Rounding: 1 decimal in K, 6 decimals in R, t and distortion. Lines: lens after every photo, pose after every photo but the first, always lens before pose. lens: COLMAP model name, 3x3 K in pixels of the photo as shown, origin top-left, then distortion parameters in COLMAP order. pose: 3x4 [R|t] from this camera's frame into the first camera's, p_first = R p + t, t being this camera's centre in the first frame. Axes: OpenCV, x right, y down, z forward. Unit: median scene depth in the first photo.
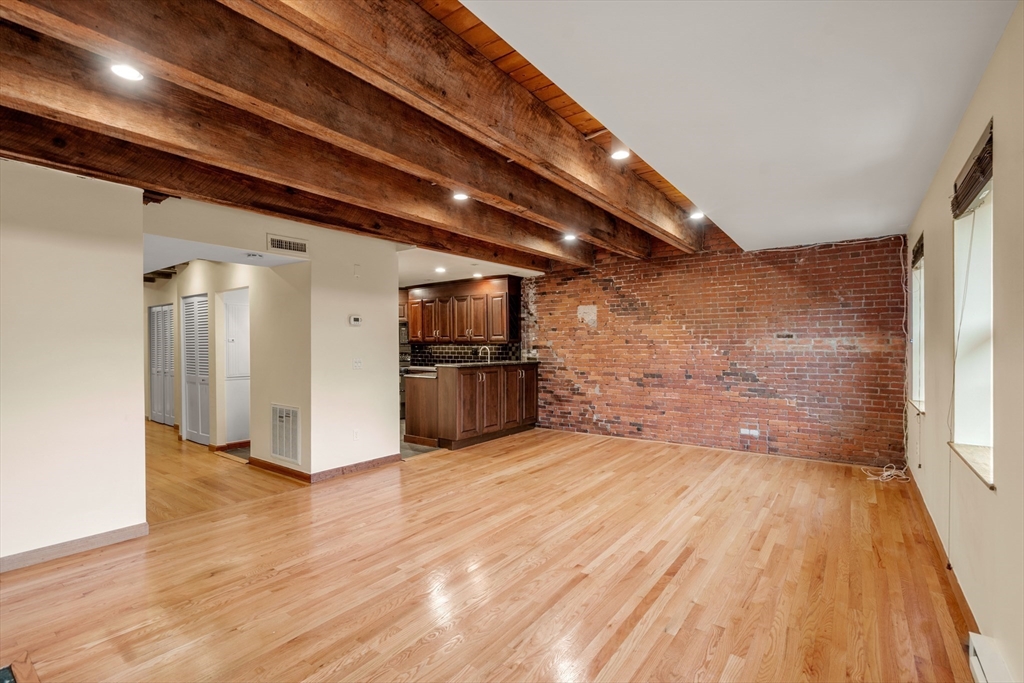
lens RADIAL K [[470.0, 0, 512.2], [0, 470.0, 347.6], [0, 0, 1]] dist [-0.008018, 0.001172]
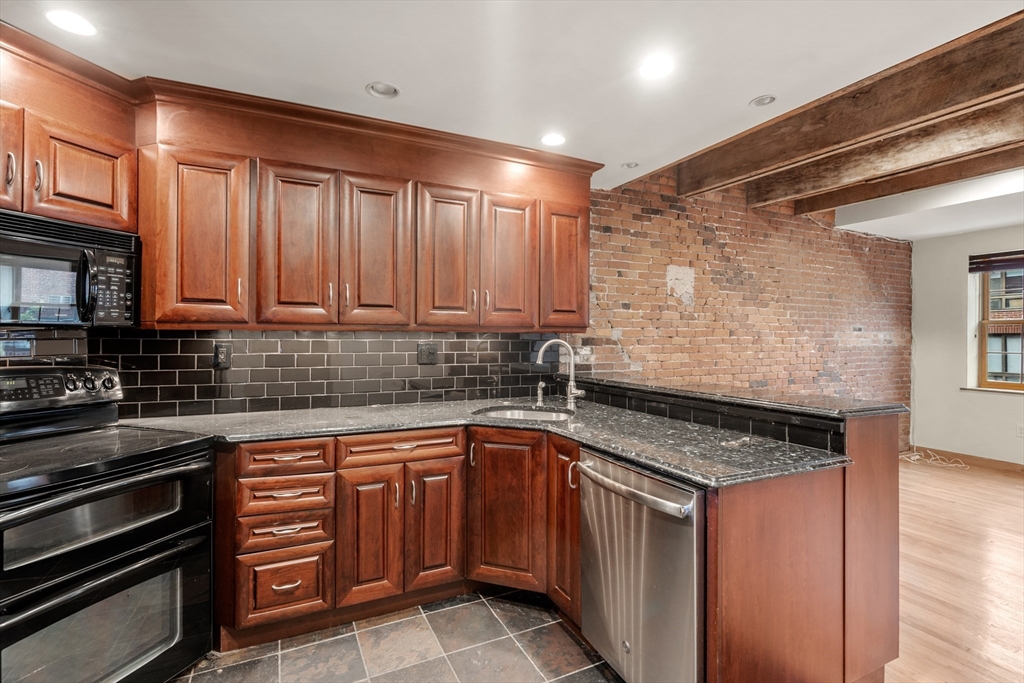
lens RADIAL K [[470.0, 0, 504.2], [0, 470.0, 334.5], [0, 0, 1]] dist [-0.008018, 0.001172]
pose [[0.471632, 0.009123, 0.881748, -0.413057], [-0.001960, 0.999955, -0.009297, -0.003418], [-0.881793, 0.002656, 0.471629, 0.887647]]
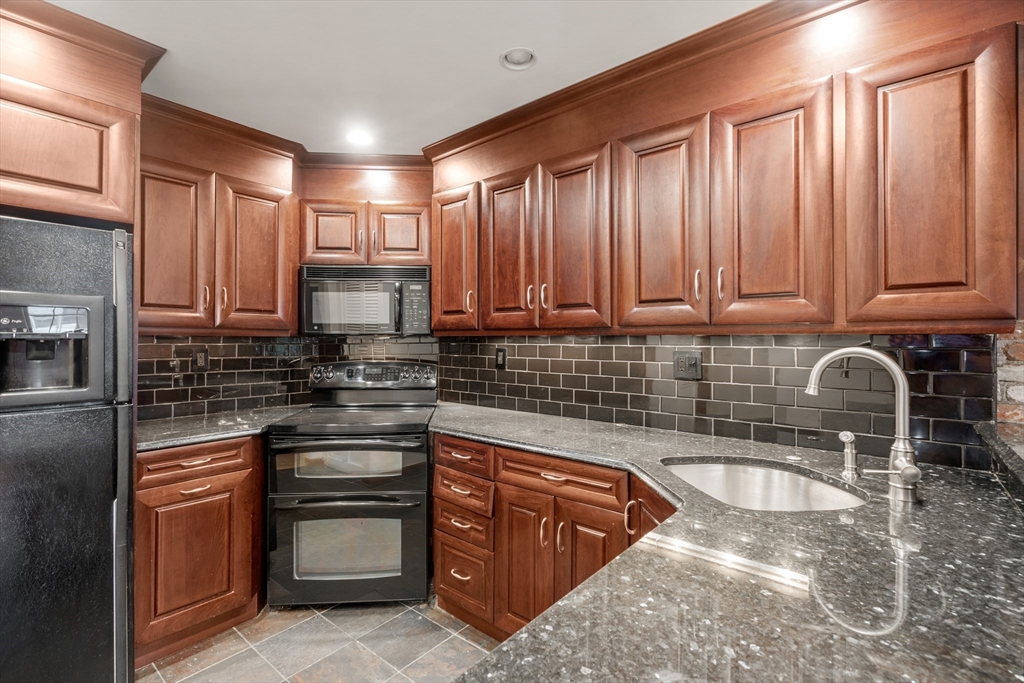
lens RADIAL K [[470.0, 0, 505.1], [0, 470.0, 339.1], [0, 0, 1]] dist [-0.008018, 0.001172]
pose [[0.997898, 0.004159, -0.064671, -0.183877], [-0.004494, 0.999977, -0.005023, -0.004843], [0.064649, 0.005304, 0.997894, 0.838516]]
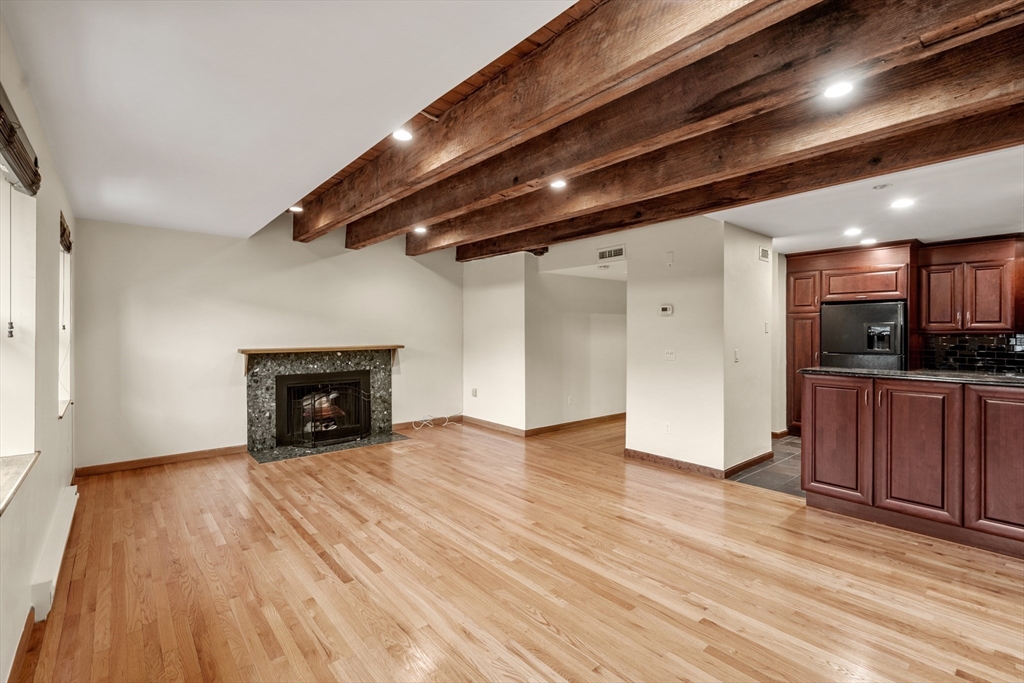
lens RADIAL K [[470.0, 0, 497.9], [0, 470.0, 330.7], [0, 0, 1]] dist [-0.008018, 0.001172]
pose [[-0.254032, -0.001261, -0.967195, 0.481479], [-0.004221, 0.999991, -0.000195, -0.009320], [0.967187, 0.004033, -0.254035, 0.629232]]
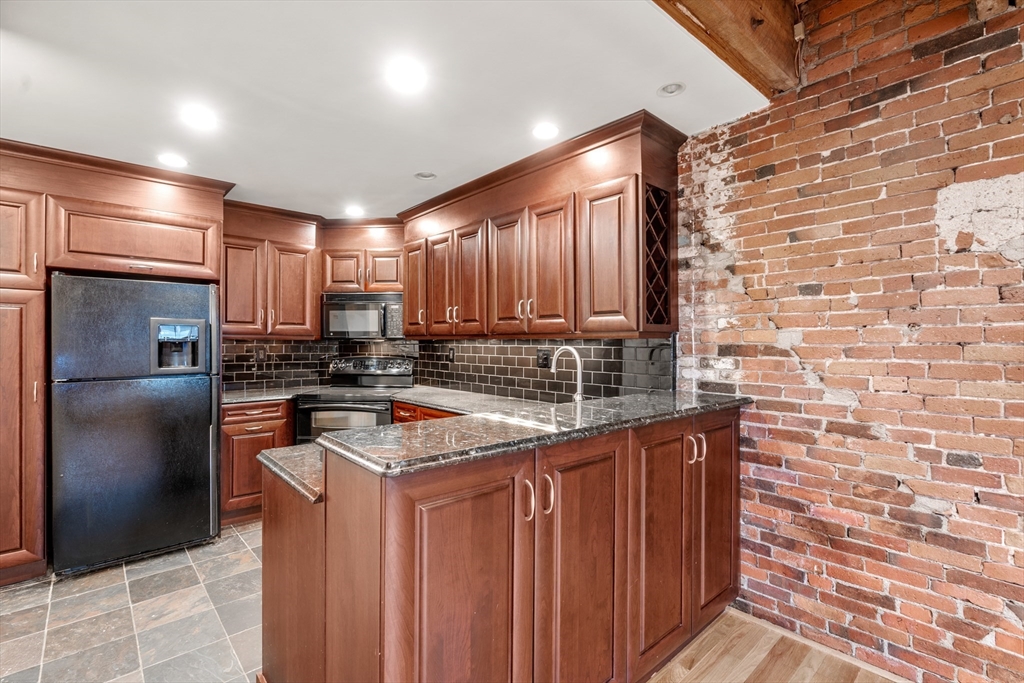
lens RADIAL K [[470.0, 0, 503.7], [0, 470.0, 344.6], [0, 0, 1]] dist [-0.008018, 0.001172]
pose [[0.977013, 0.005882, -0.213100, -0.032184], [-0.005788, 0.999983, 0.001065, -0.004211], [0.213102, 0.000193, 0.977030, 0.688876]]
